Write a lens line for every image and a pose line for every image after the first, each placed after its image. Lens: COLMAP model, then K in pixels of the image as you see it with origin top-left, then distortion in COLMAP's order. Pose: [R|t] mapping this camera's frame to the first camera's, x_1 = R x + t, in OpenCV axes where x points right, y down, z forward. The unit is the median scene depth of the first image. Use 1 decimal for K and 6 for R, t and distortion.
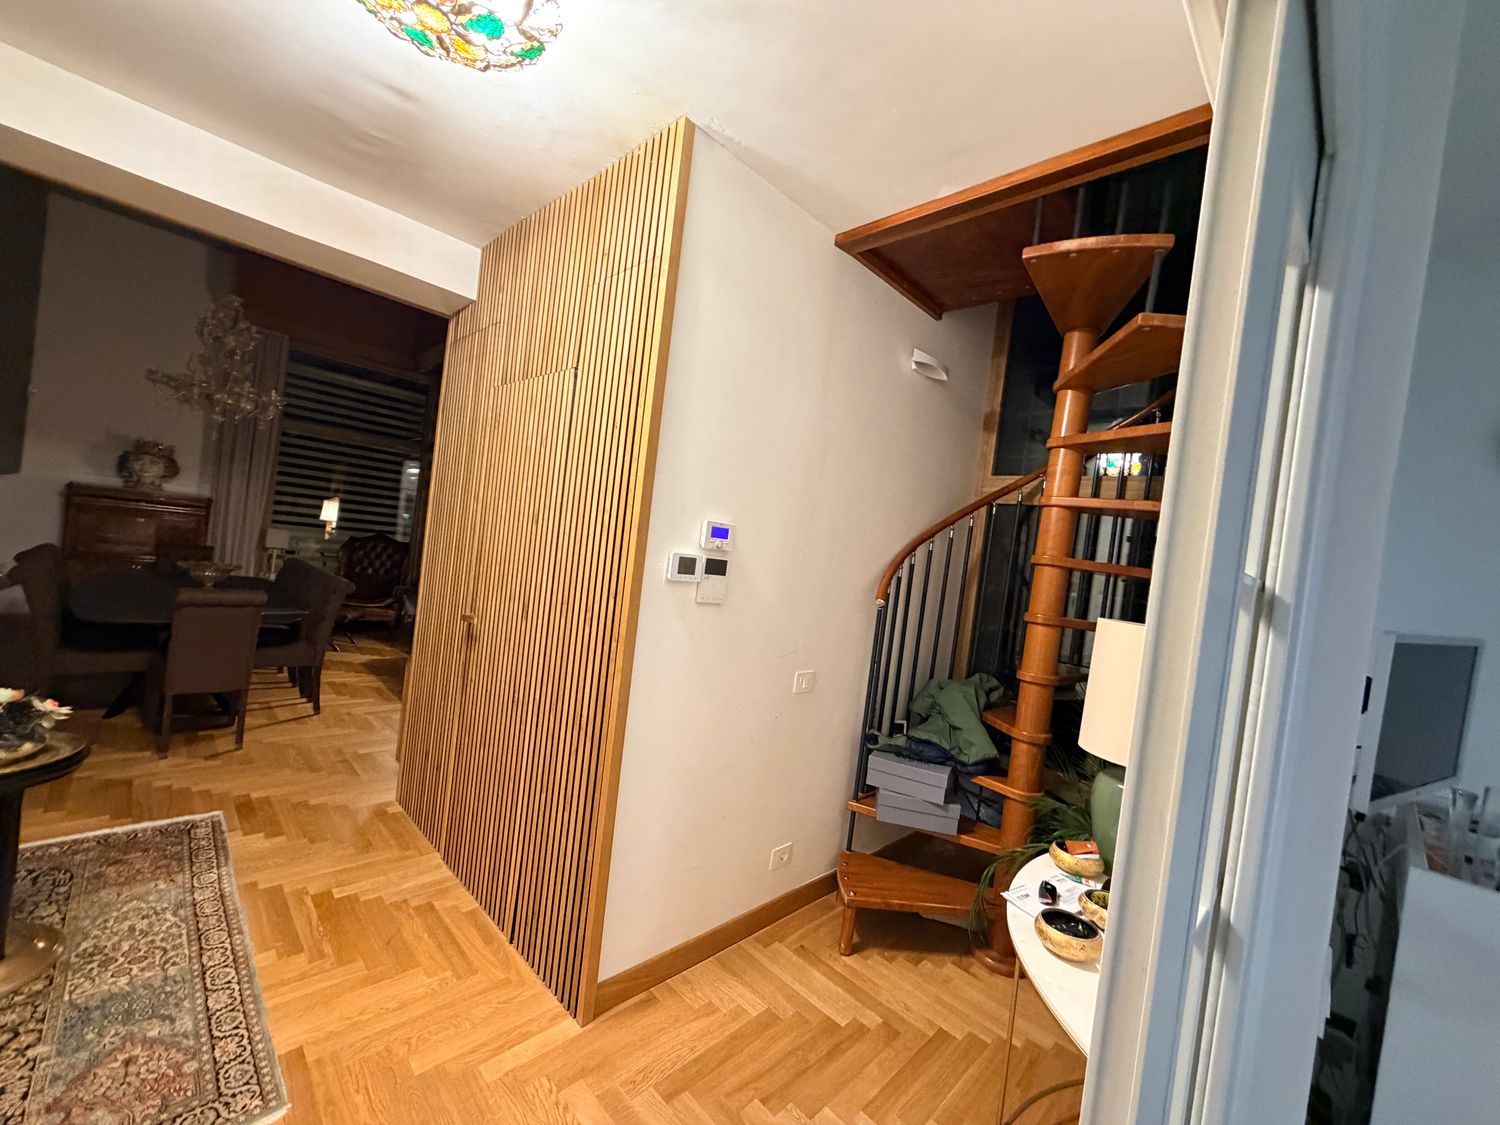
lens RADIAL K [[597.3, 0, 746.1], [0, 597.3, 562.6], [0, 0, 1]] dist [0.000907, -0.000013]
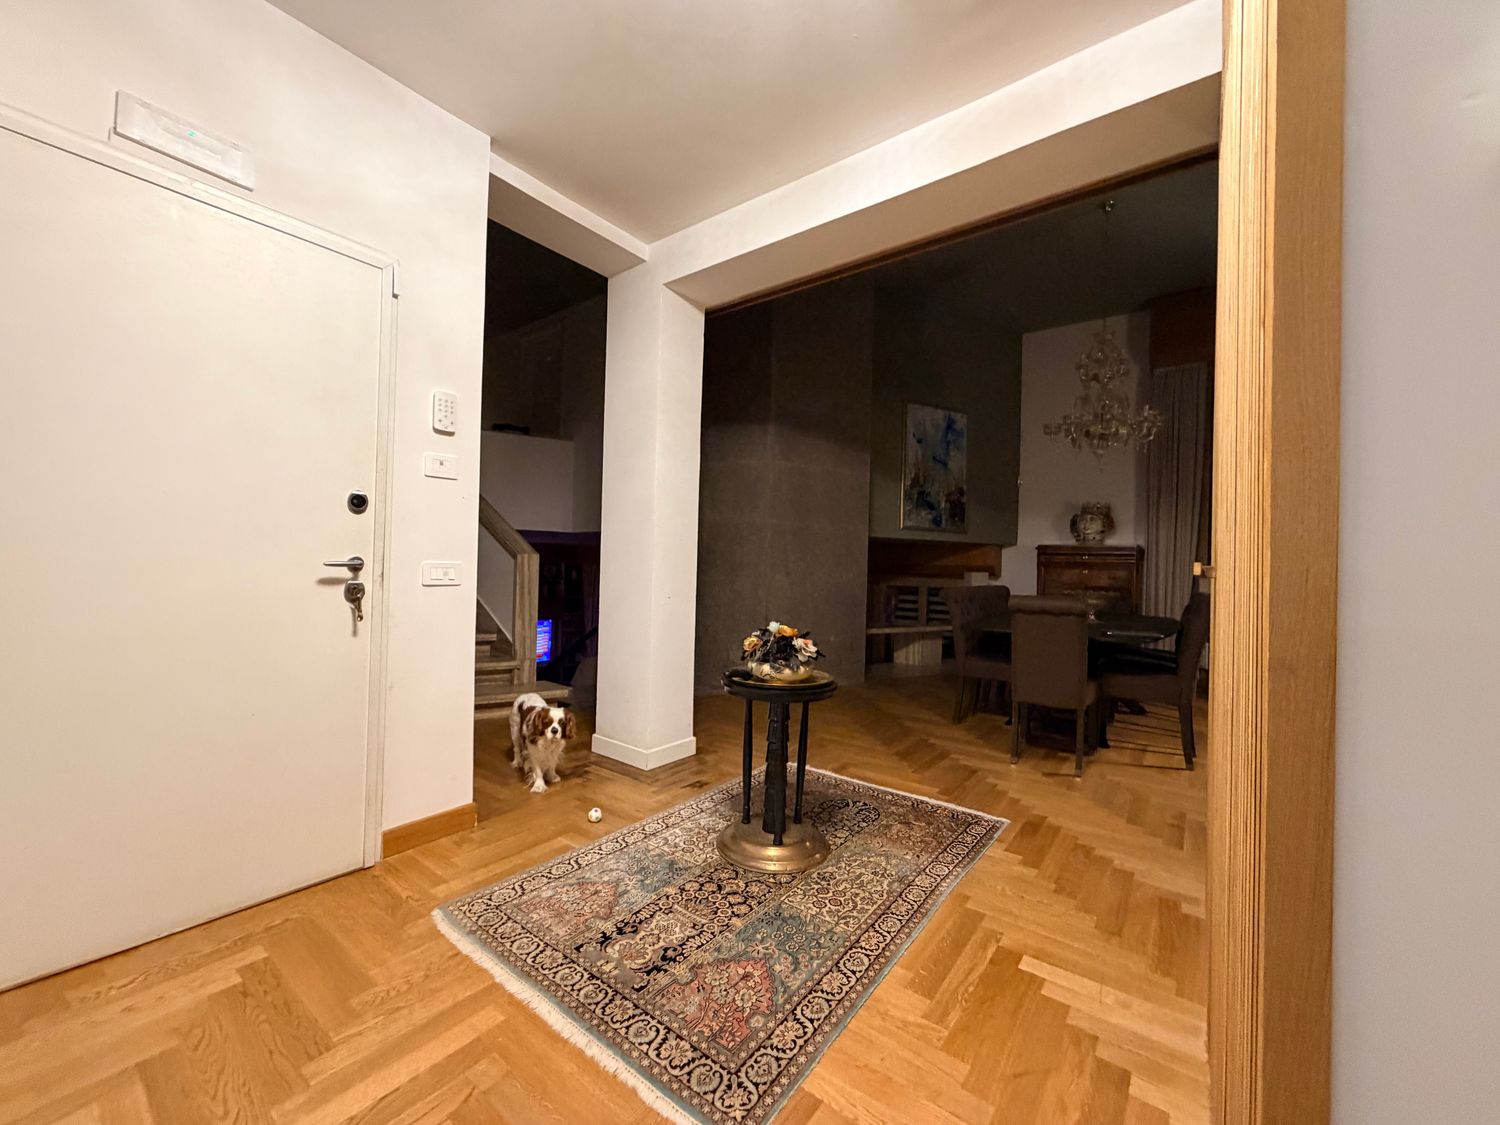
lens RADIAL K [[597.3, 0, 746.1], [0, 597.3, 562.6], [0, 0, 1]] dist [0.000907, -0.000013]
pose [[0.131458, -0.122548, -0.983718, 0.025937], [-0.028856, 0.991436, -0.127366, 0.182169], [0.990902, 0.045130, 0.126796, 0.559493]]
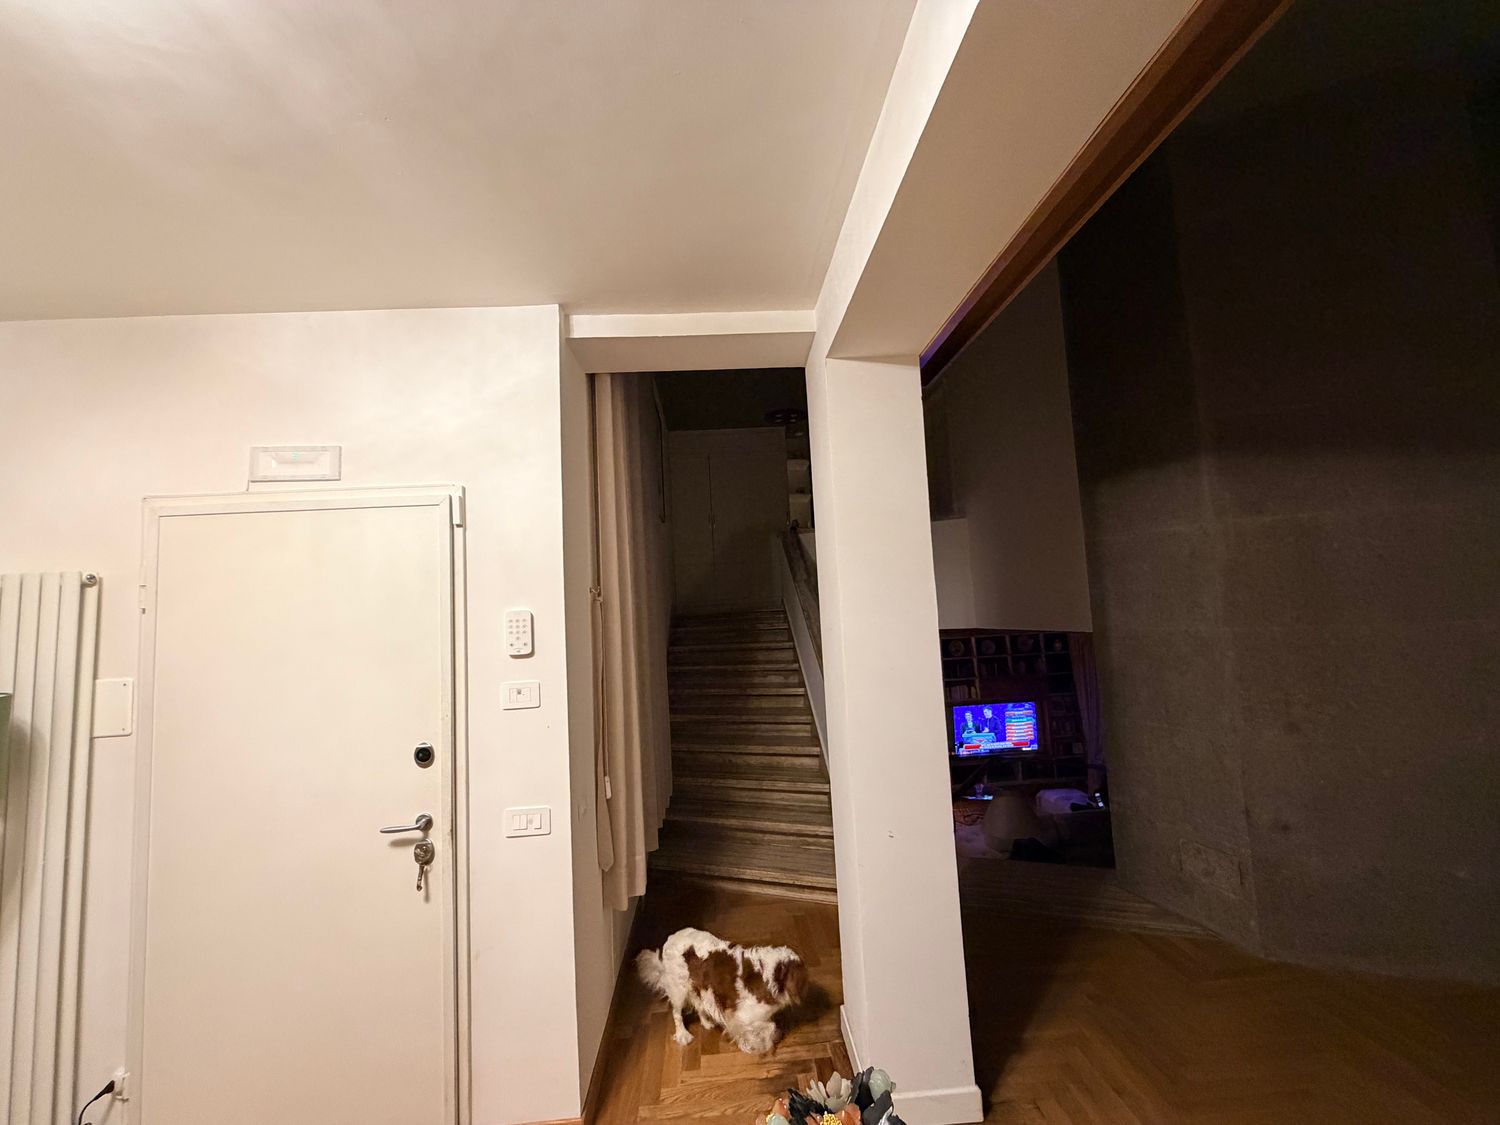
lens RADIAL K [[597.3, 0, 746.1], [0, 597.3, 562.6], [0, 0, 1]] dist [0.000907, -0.000013]
pose [[-0.671418, -0.146448, -0.726465, -0.547054], [-0.043087, 0.986336, -0.159013, -0.147336], [0.739826, -0.075463, -0.668553, 1.005725]]
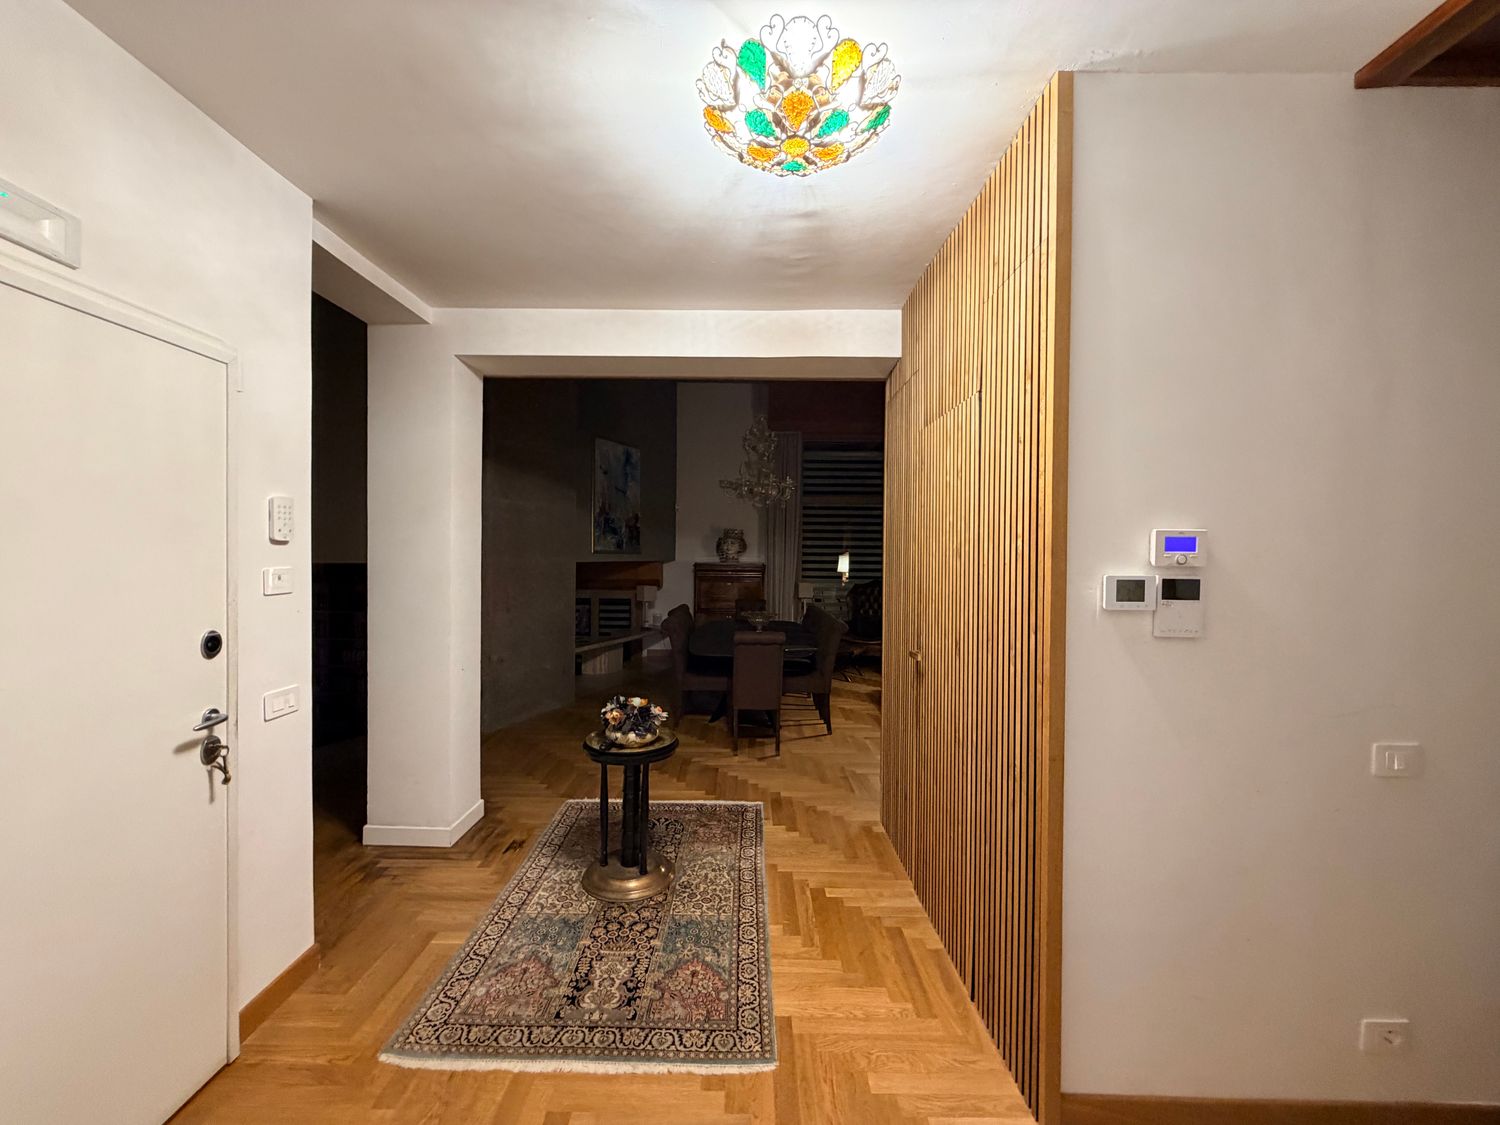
lens RADIAL K [[597.3, 0, 746.1], [0, 597.3, 562.6], [0, 0, 1]] dist [0.000907, -0.000013]
pose [[0.697095, -0.103057, -0.709533, 0.093376], [0.060856, 0.994549, -0.084666, 0.003984], [0.714391, 0.015841, 0.699567, 0.064062]]
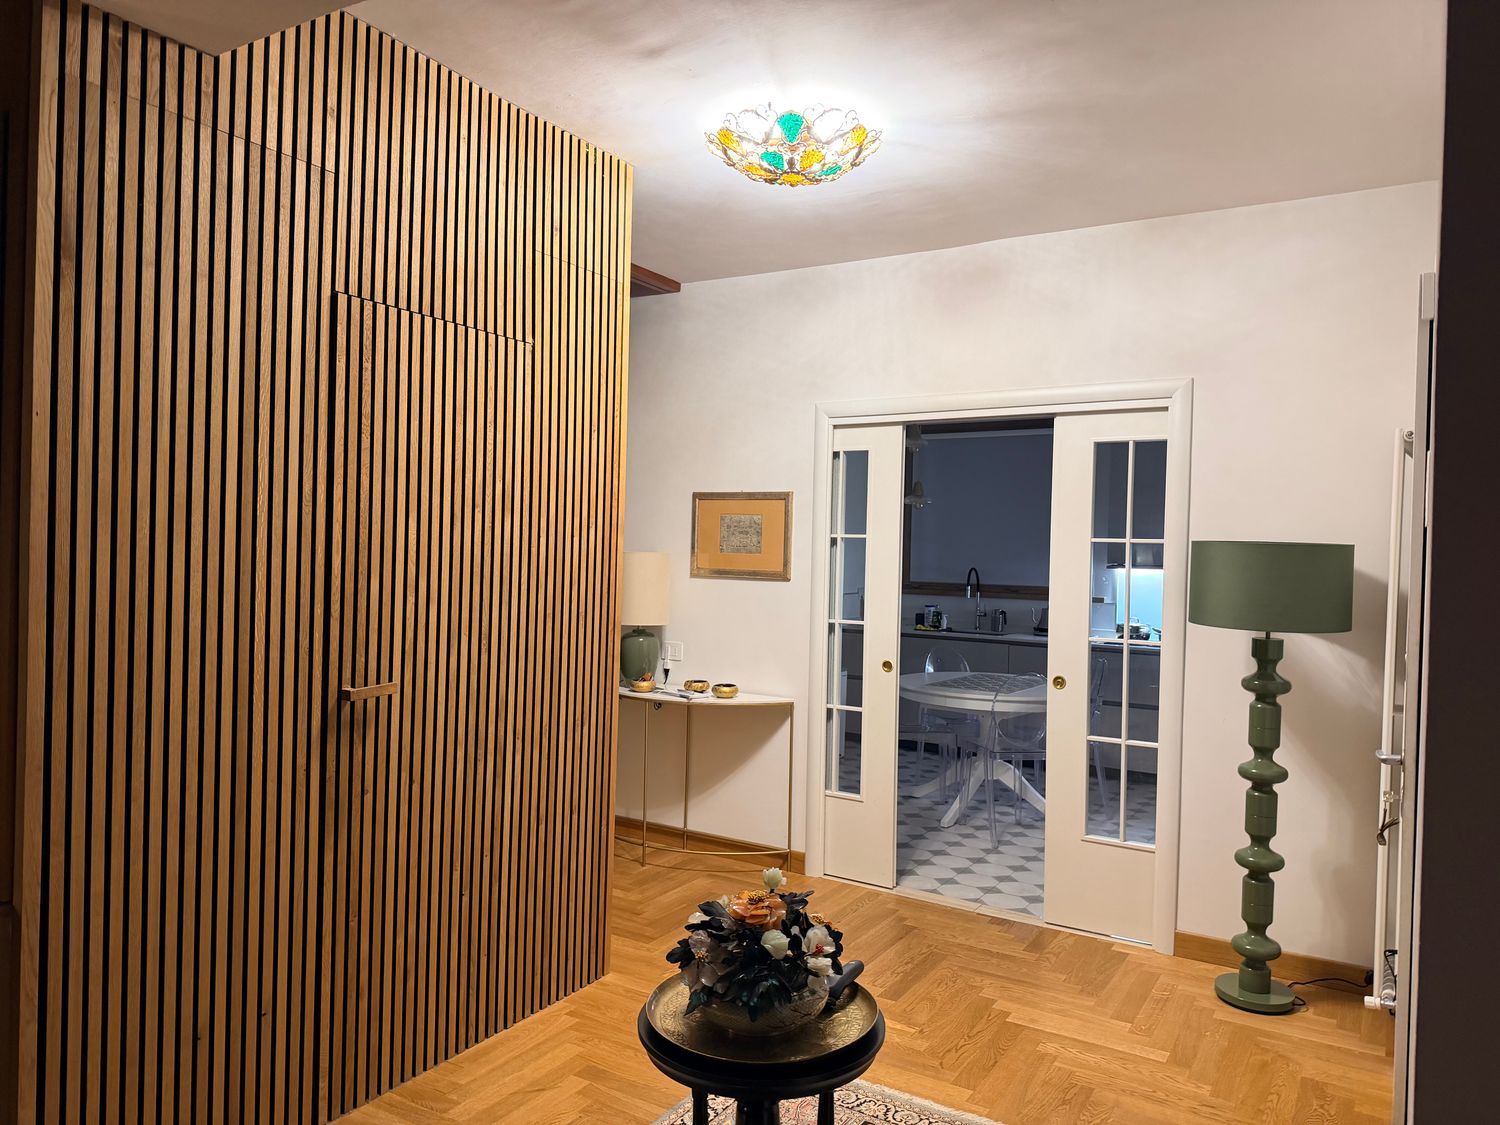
lens RADIAL K [[1047.6, 0, 757.2], [0, 1047.6, 562.0], [0, 0, 1]] dist [0.123886, -0.194886]
pose [[-0.231201, -0.138605, 0.962982, -1.699326], [-0.036004, 0.990341, 0.133899, -0.209659], [-0.972240, -0.003714, -0.233958, 0.943845]]
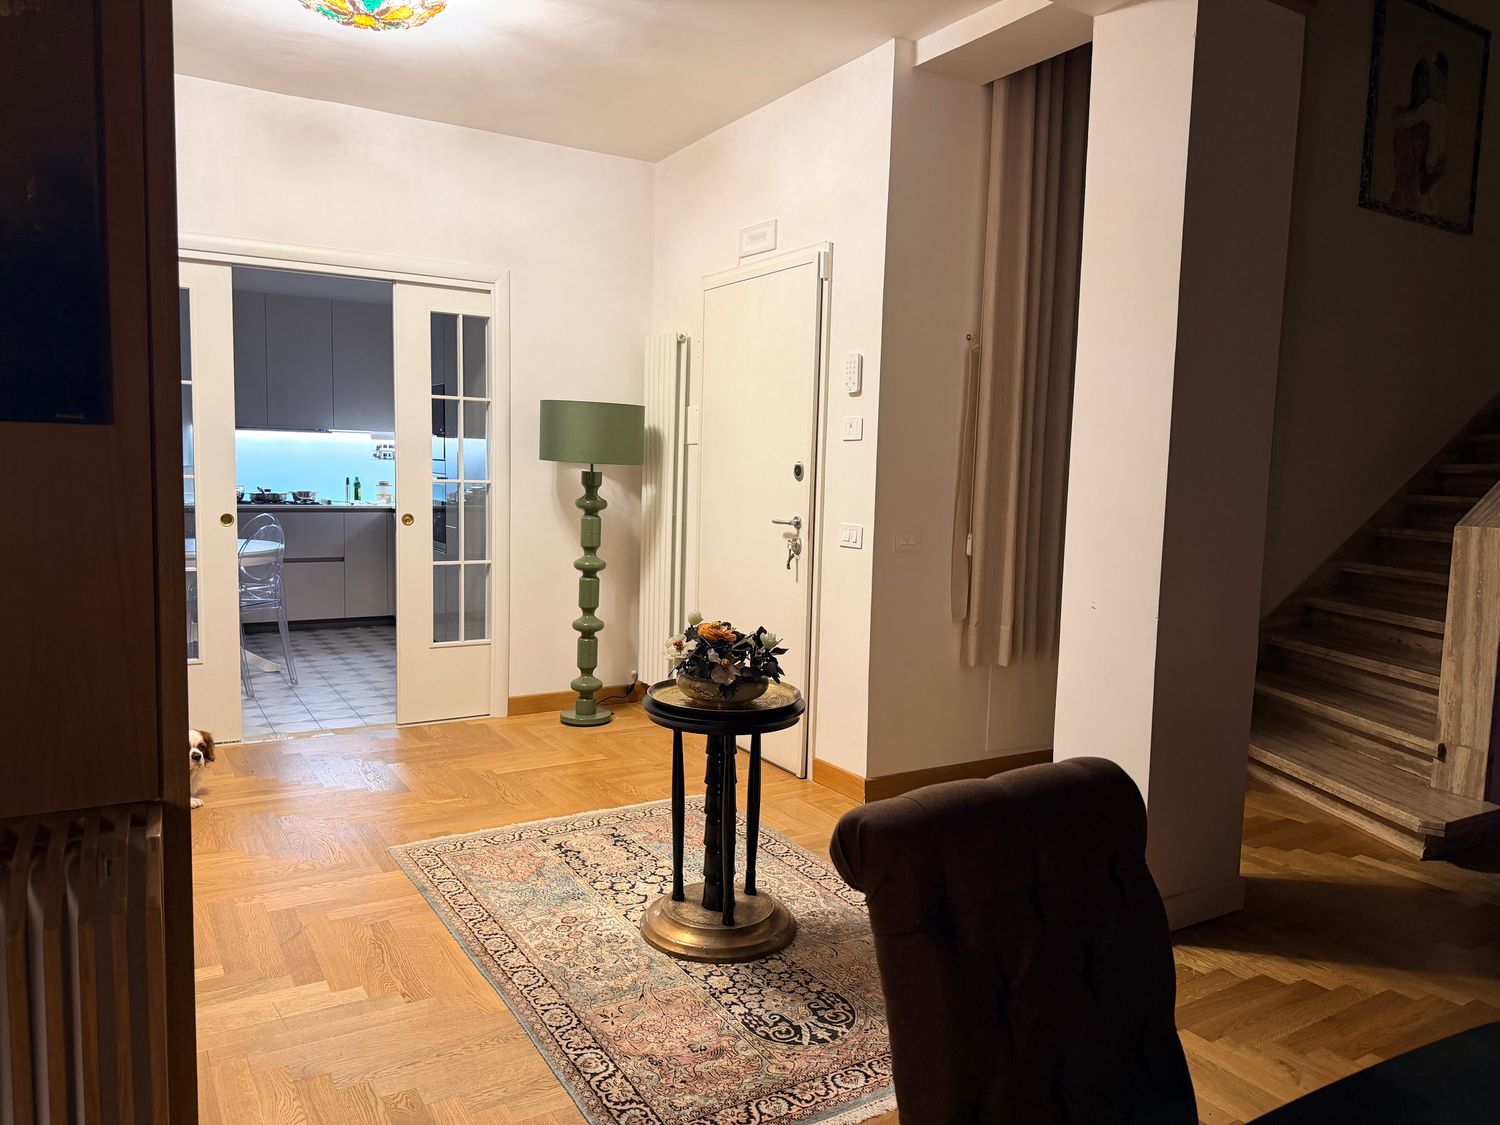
lens RADIAL K [[1047.6, 0, 757.2], [0, 1047.6, 562.0], [0, 0, 1]] dist [0.123886, -0.194886]
pose [[-0.963200, -0.165048, 0.212146, -1.227362], [-0.137667, 0.980815, 0.138020, -0.083861], [-0.230856, 0.103735, -0.967442, 1.902898]]
